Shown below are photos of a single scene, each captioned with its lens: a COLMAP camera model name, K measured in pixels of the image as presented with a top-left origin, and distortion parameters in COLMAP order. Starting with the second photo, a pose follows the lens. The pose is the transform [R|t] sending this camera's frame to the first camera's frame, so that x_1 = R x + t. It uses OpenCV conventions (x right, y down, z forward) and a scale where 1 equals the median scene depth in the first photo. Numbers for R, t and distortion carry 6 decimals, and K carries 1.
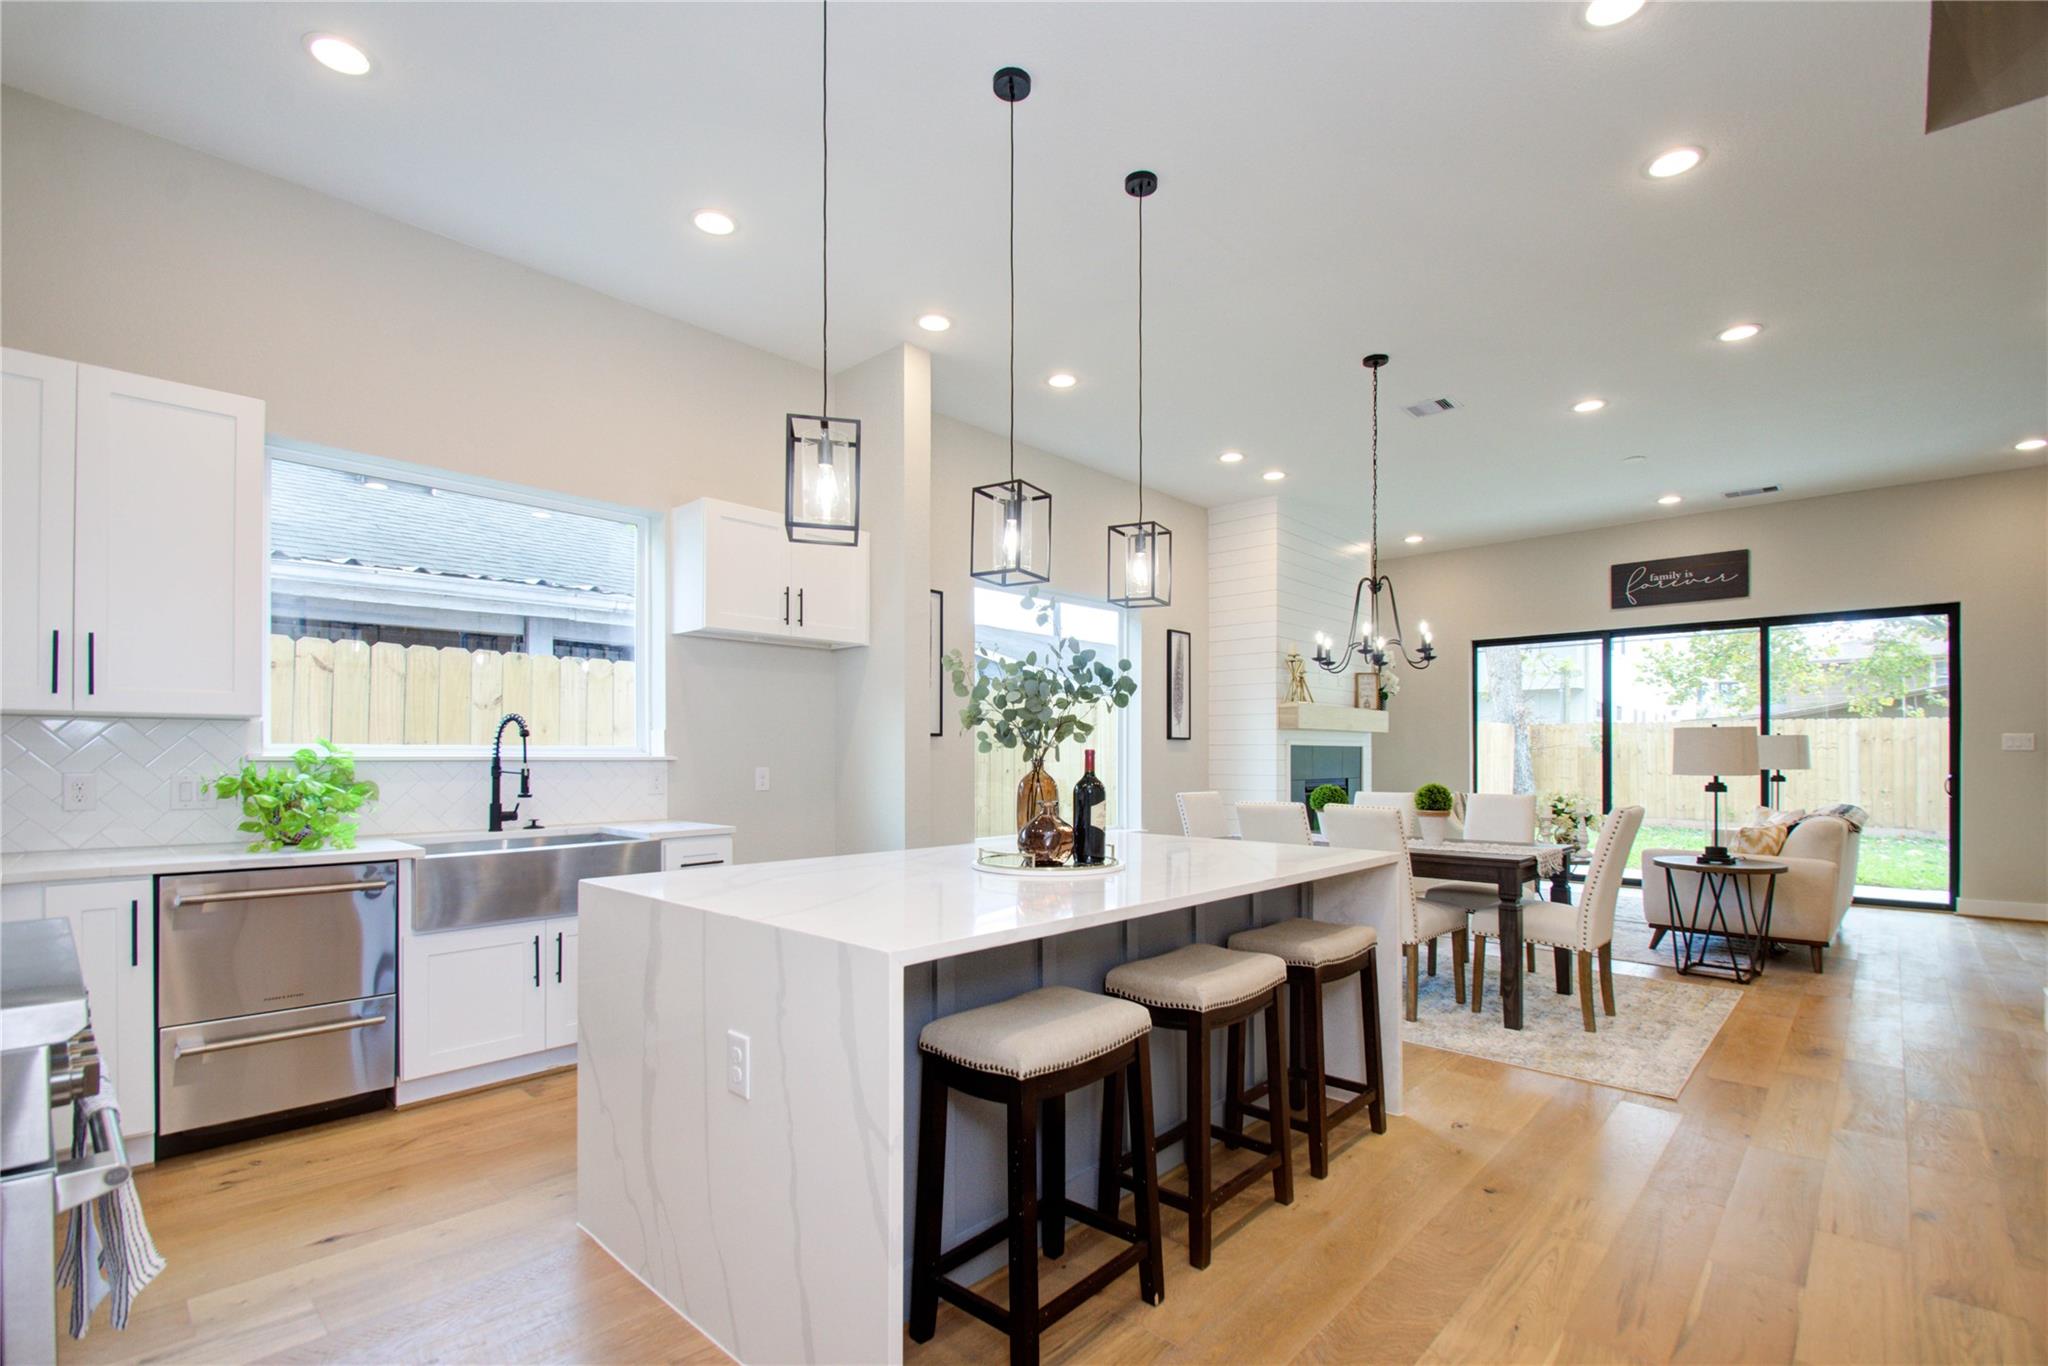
lens RADIAL K [[946.9, 0, 1030.4], [0, 946.9, 755.0], [0, 0, 1]] dist [-0.001592, -0.000383]
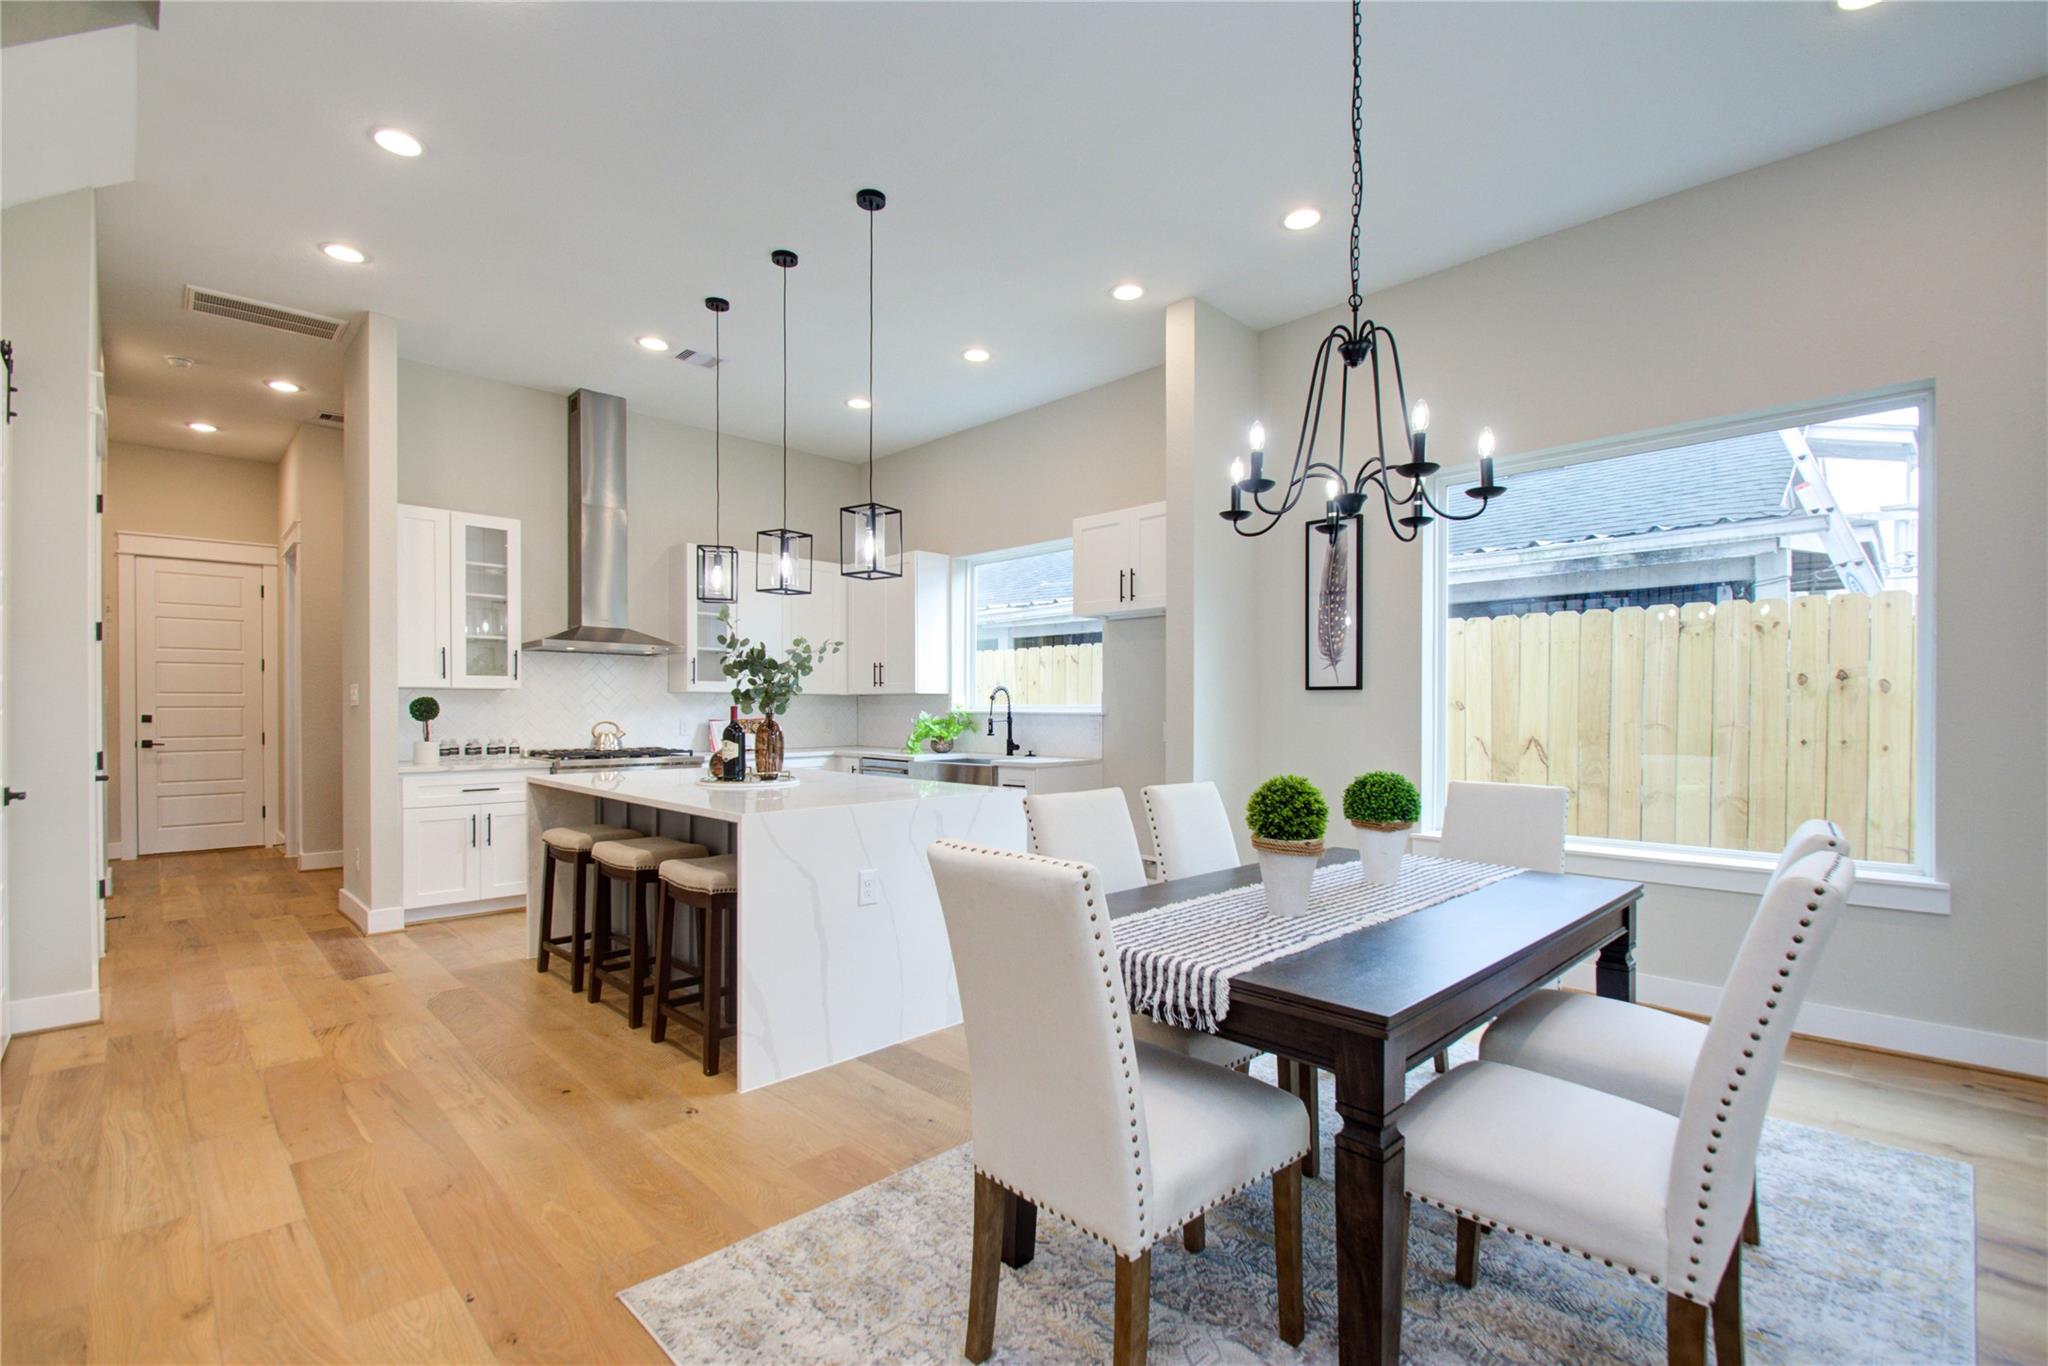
lens RADIAL K [[900.4, 0, 1020.4], [0, 900.4, 715.3], [0, 0, 1]] dist [0.001191, 0.000152]
pose [[-0.050394, 0.006707, -0.998707, 1.220186], [-0.003829, 0.999969, 0.006908, -0.003687], [0.998722, 0.004172, -0.050367, 1.266051]]
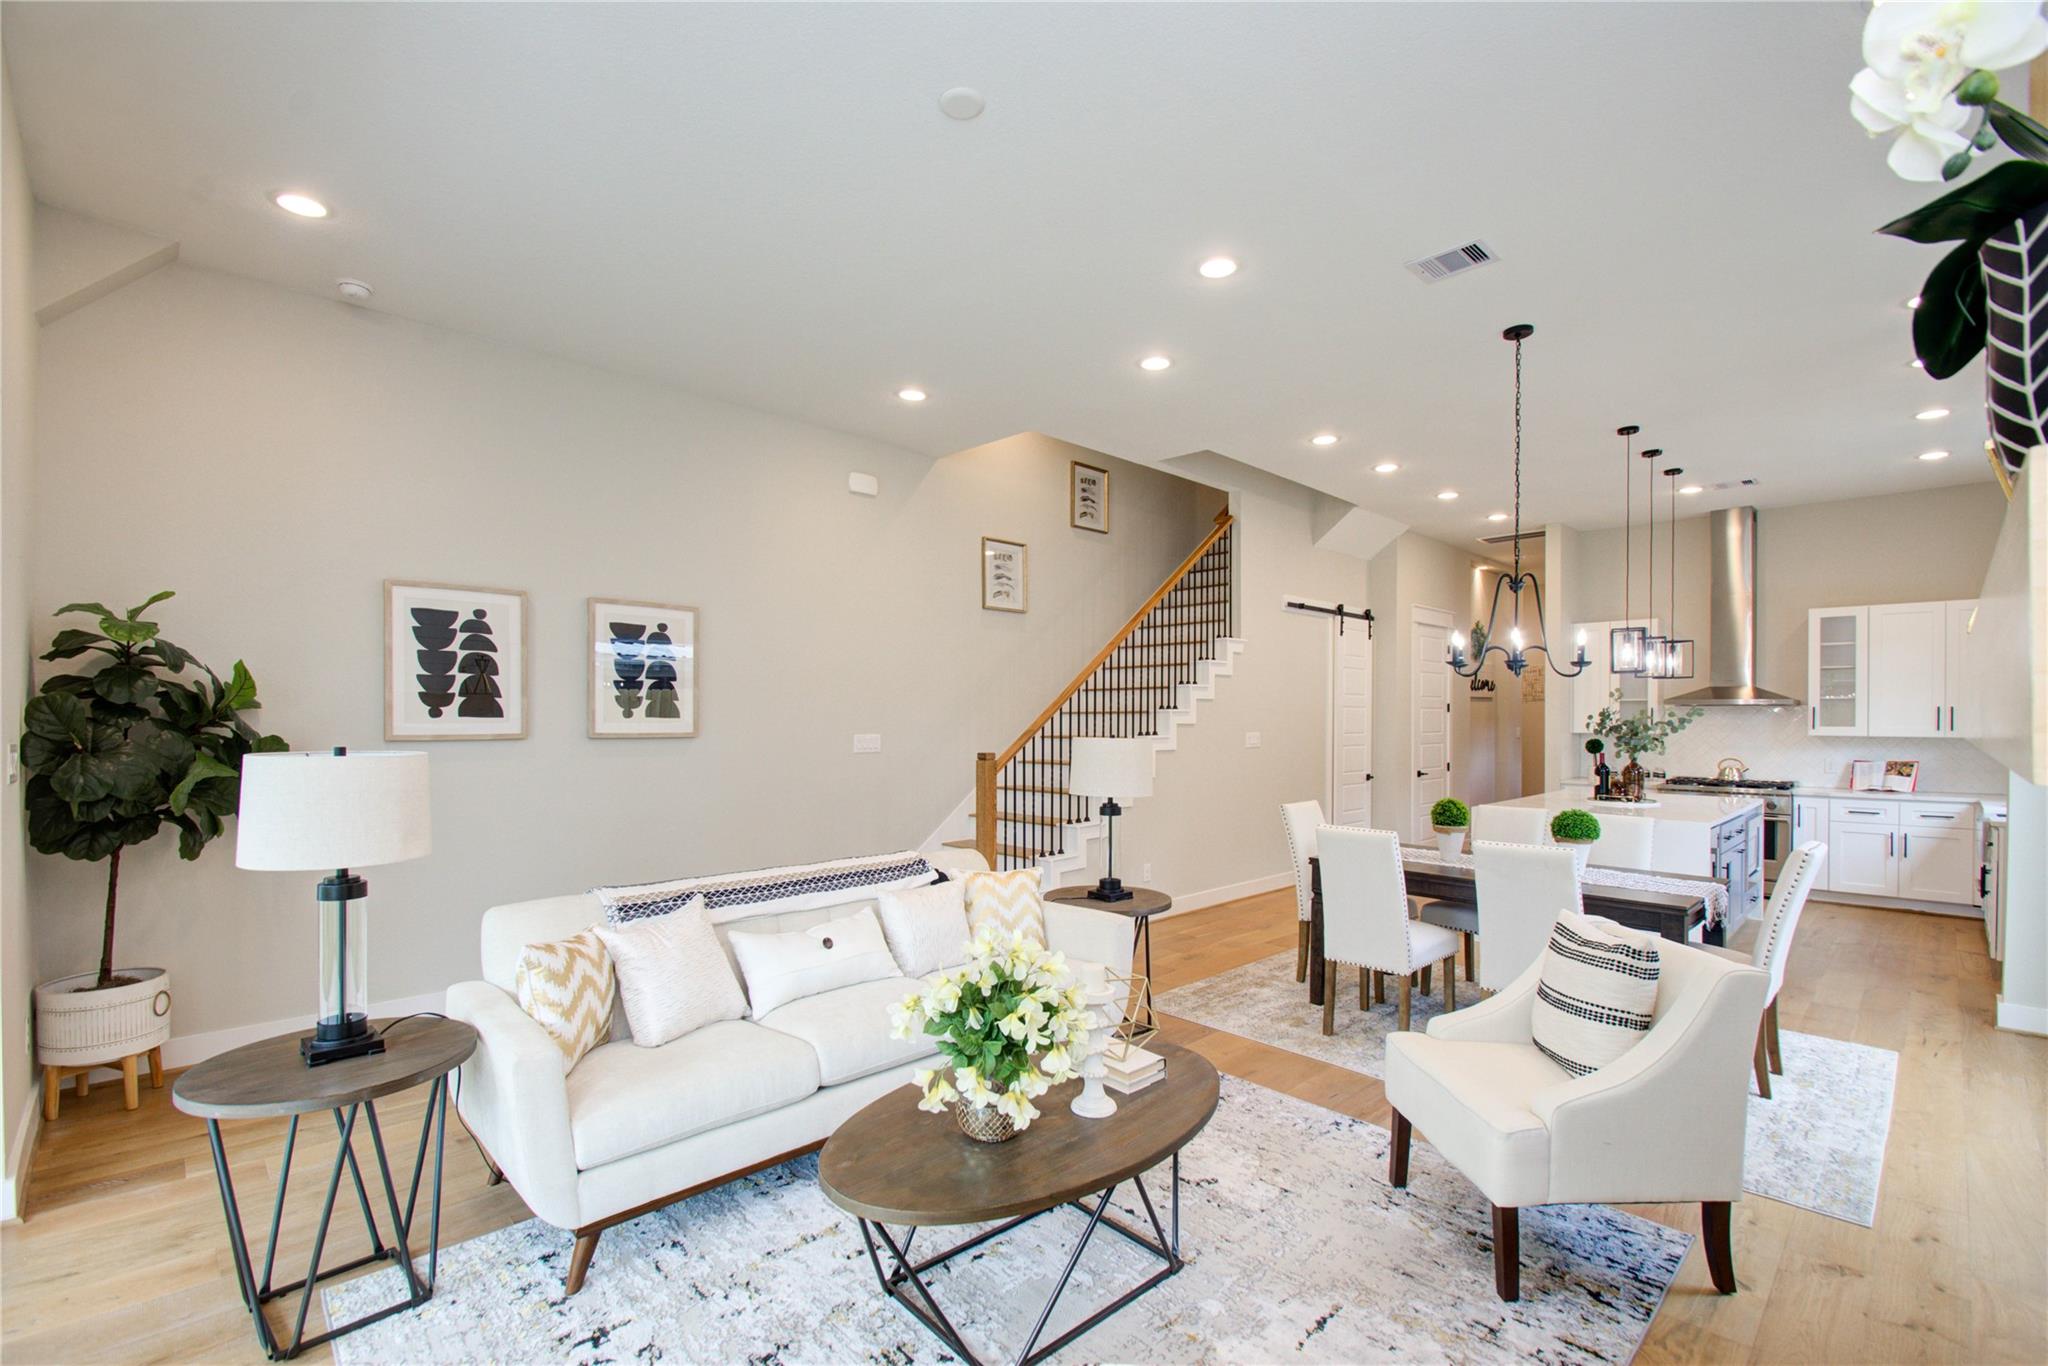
lens RADIAL K [[887.9, 0, 1034.2], [0, 887.9, 723.6], [0, 0, 1]] dist [-0.000636, -0.000348]
pose [[-0.998746, -0.005715, 0.049740, 1.159036], [-0.005328, 0.999954, 0.007915, -0.075335], [-0.049783, 0.007640, -0.998731, 2.751180]]
